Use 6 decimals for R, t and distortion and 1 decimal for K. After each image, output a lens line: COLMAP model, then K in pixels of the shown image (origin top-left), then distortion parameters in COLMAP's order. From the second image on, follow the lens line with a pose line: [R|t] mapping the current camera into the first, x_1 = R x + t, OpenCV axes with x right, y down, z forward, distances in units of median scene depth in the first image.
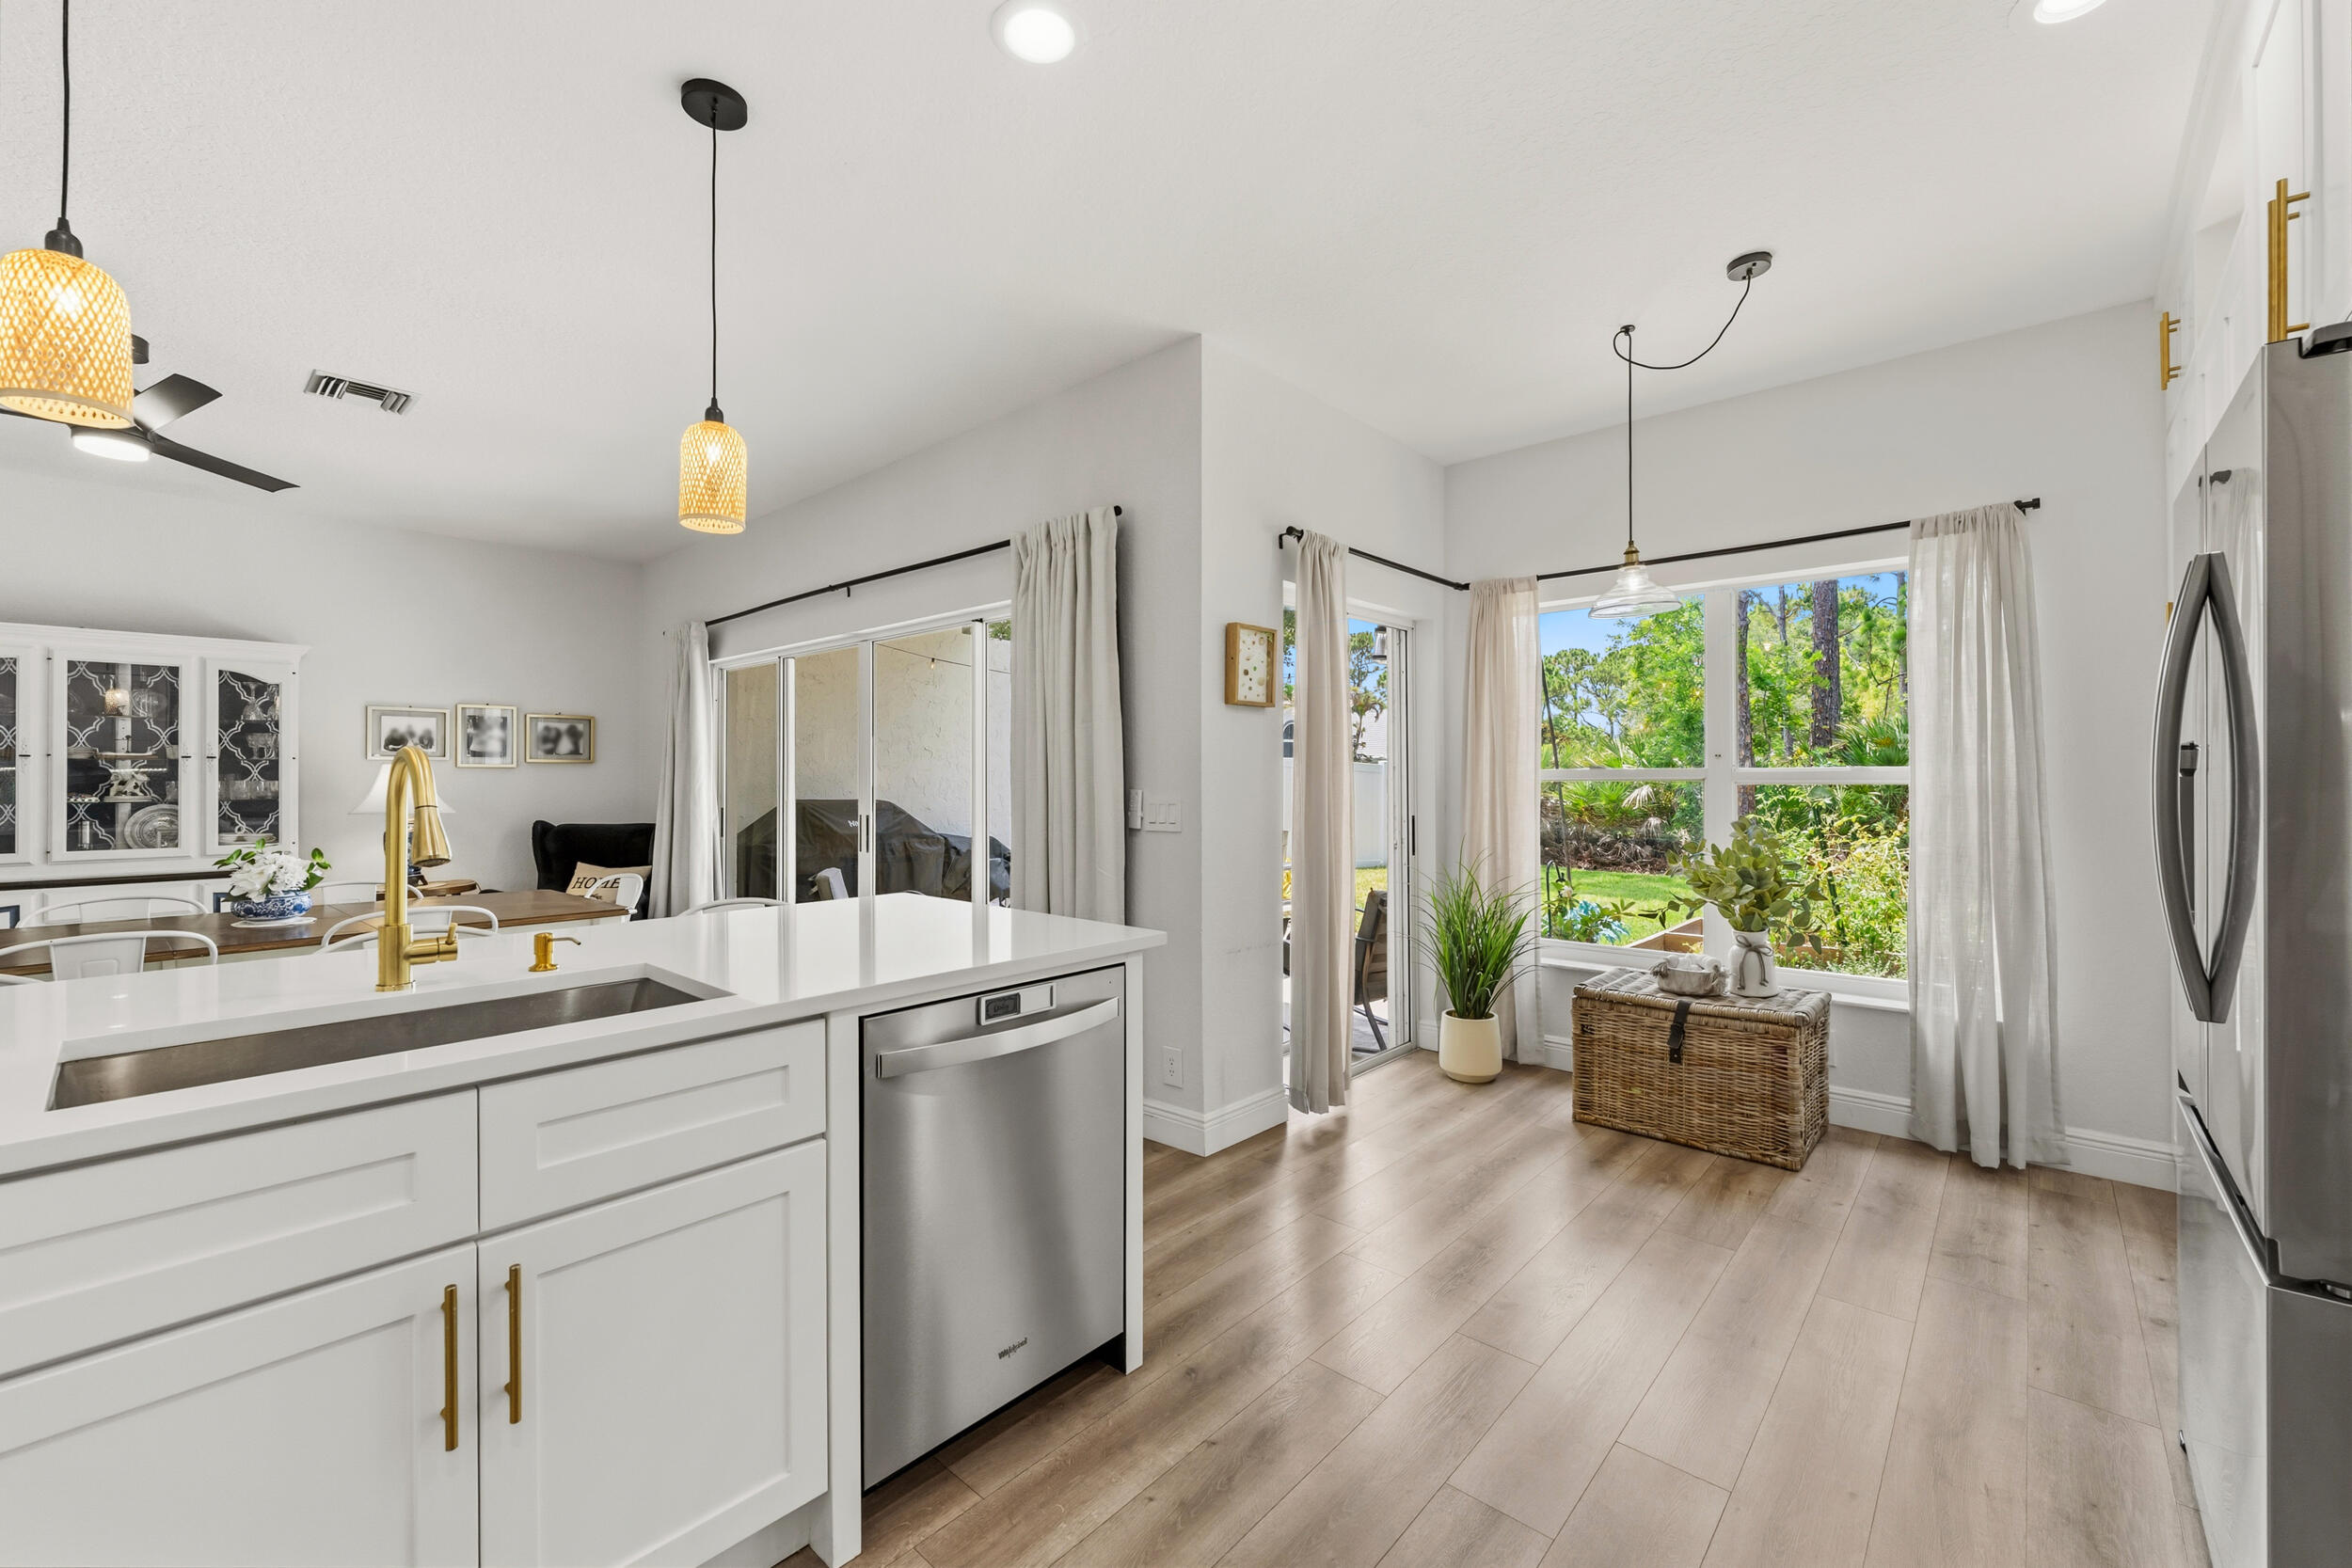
lens RADIAL K [[949.7, 0, 1178.2], [0, 949.7, 775.4], [0, 0, 1]] dist [0.000222, -0.000194]
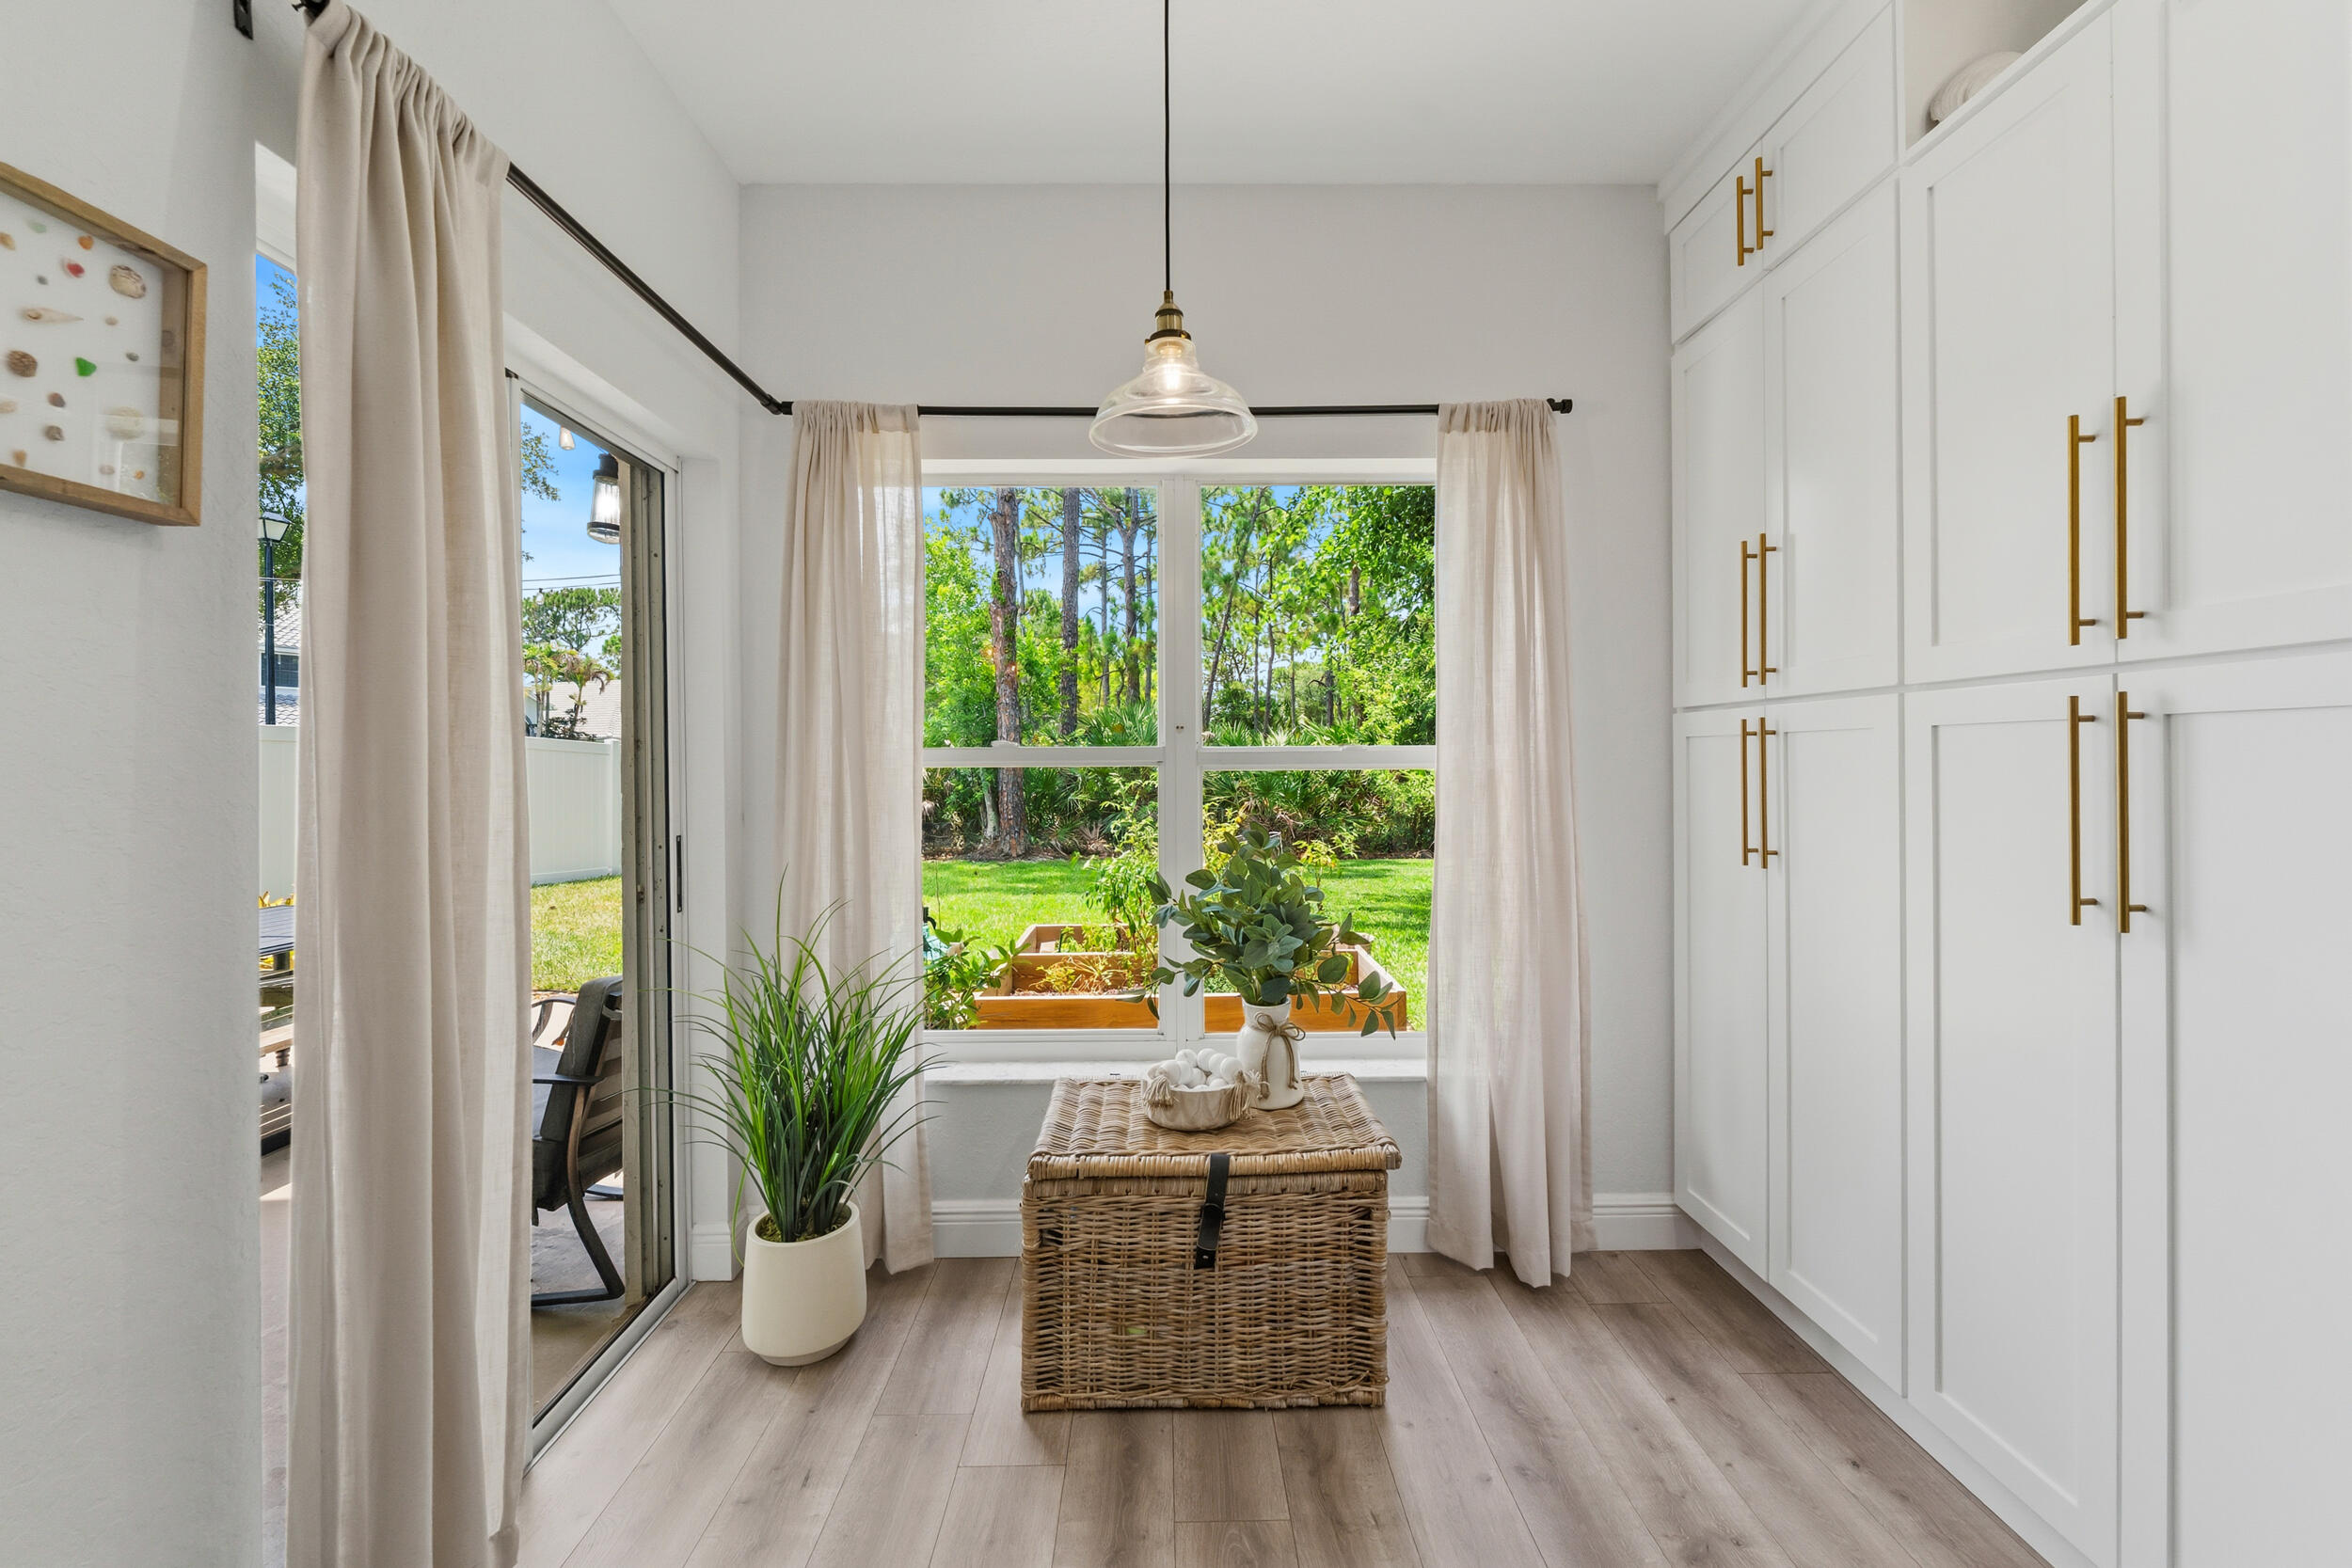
lens RADIAL K [[949.7, 0, 1170.4], [0, 949.7, 761.7], [0, 0, 1]] dist [0.000222, -0.000194]
pose [[0.735140, -0.003218, 0.677908, 0.110930], [0.000438, 0.999991, 0.004272, 0.000131], [-0.677915, -0.002843, 0.735134, 0.516612]]
